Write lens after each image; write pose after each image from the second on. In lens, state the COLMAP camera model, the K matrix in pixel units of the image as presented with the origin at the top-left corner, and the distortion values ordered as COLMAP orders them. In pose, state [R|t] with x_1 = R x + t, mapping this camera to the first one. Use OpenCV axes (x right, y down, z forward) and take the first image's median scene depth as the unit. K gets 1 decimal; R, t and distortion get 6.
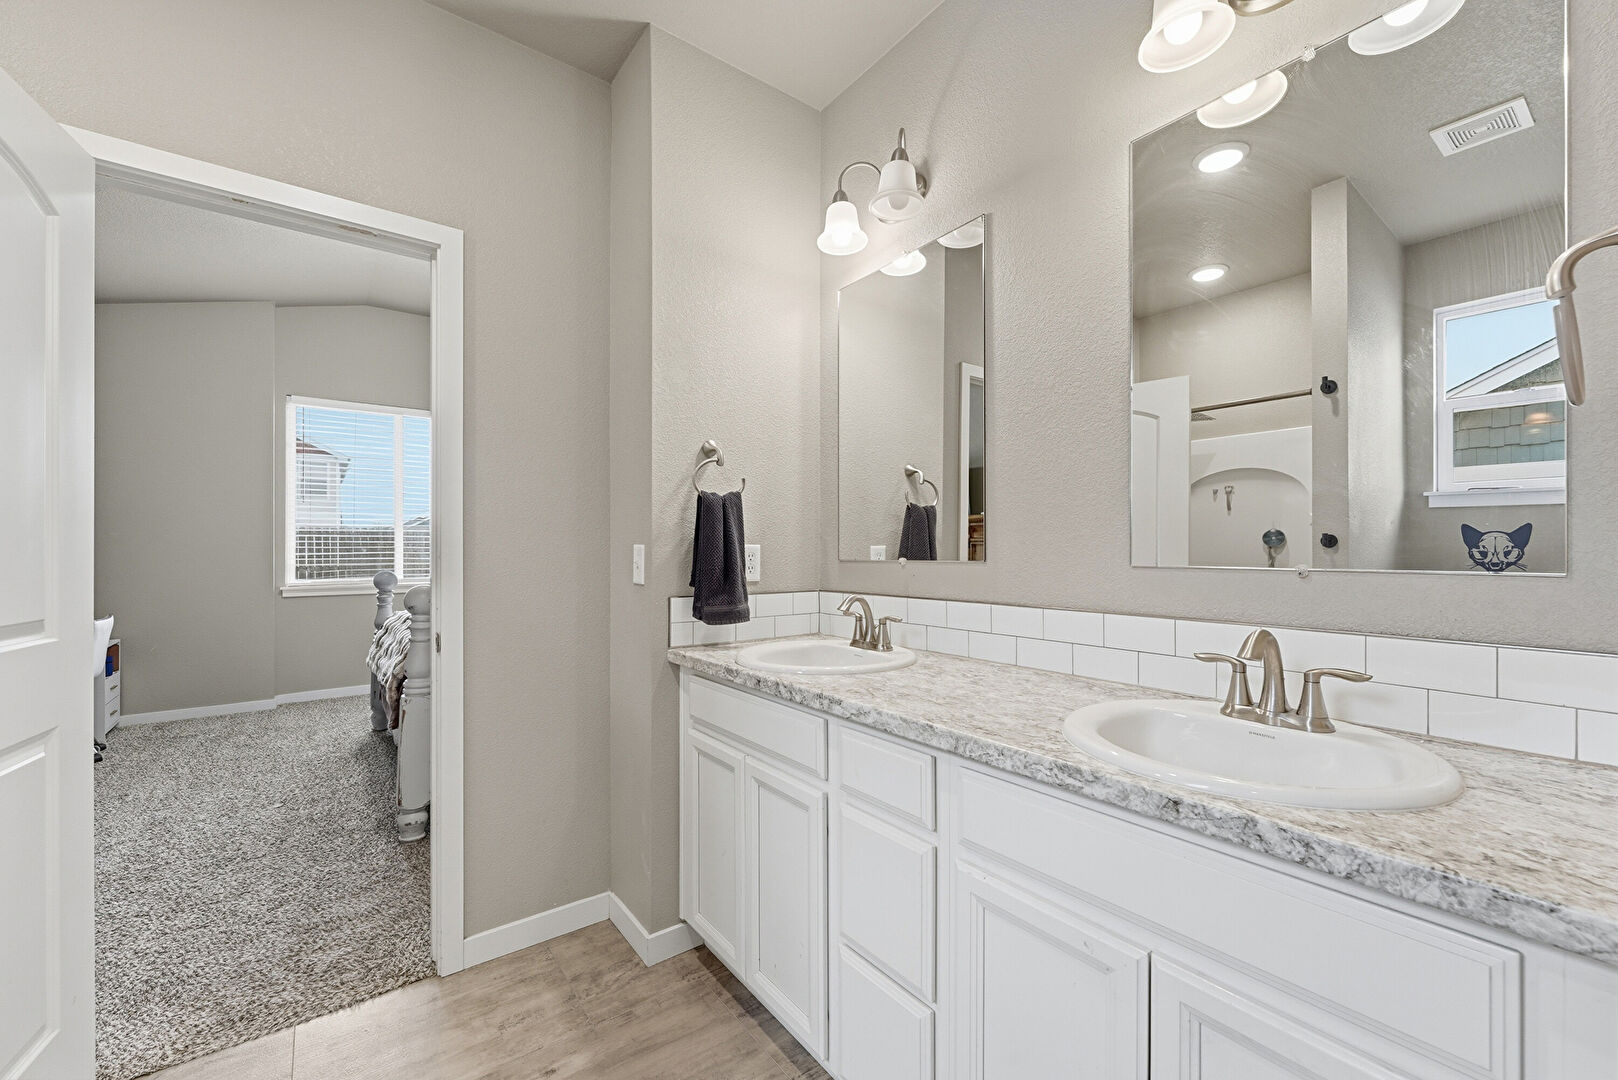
lens RADIAL K [[646.4, 0, 794.5], [0, 646.4, 546.3], [0, 0, 1]] dist [-0.000937, 0.000040]
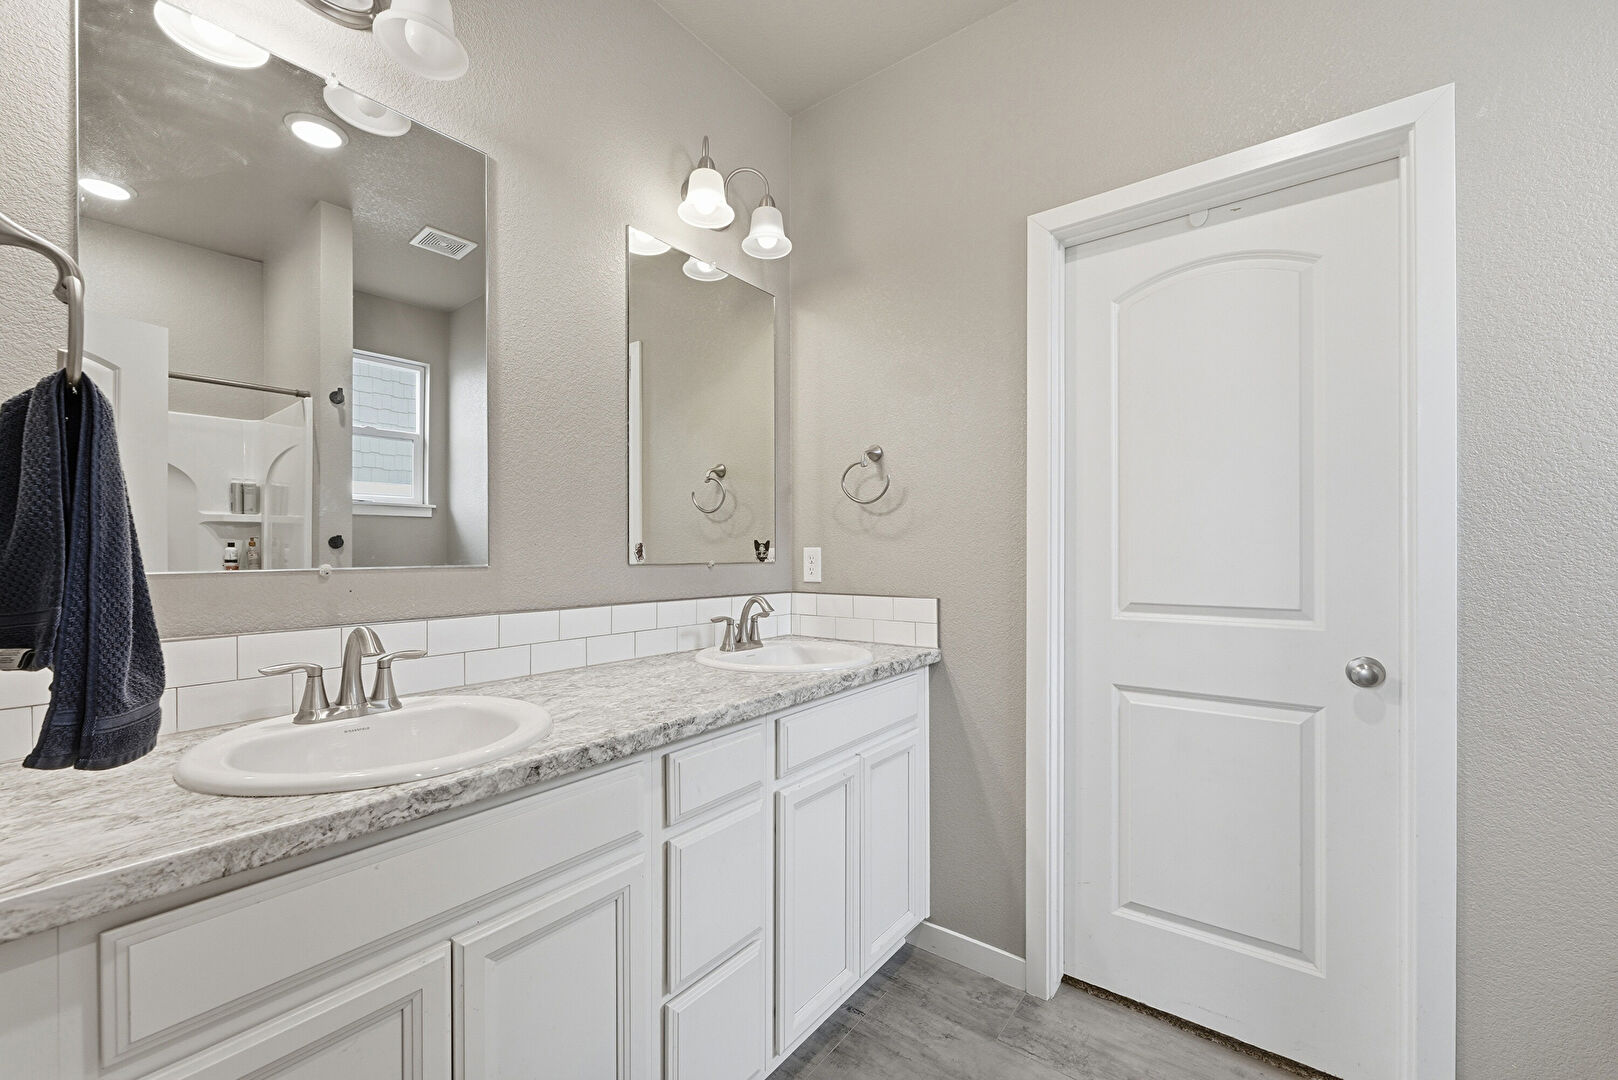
lens RADIAL K [[646.4, 0, 794.2], [0, 646.4, 553.0], [0, 0, 1]] dist [-0.000937, 0.000040]
pose [[-0.278156, -0.003445, 0.960530, -0.831853], [-0.011168, 0.999938, 0.000352, 0.005226], [-0.960471, -0.010630, -0.278177, 1.110113]]
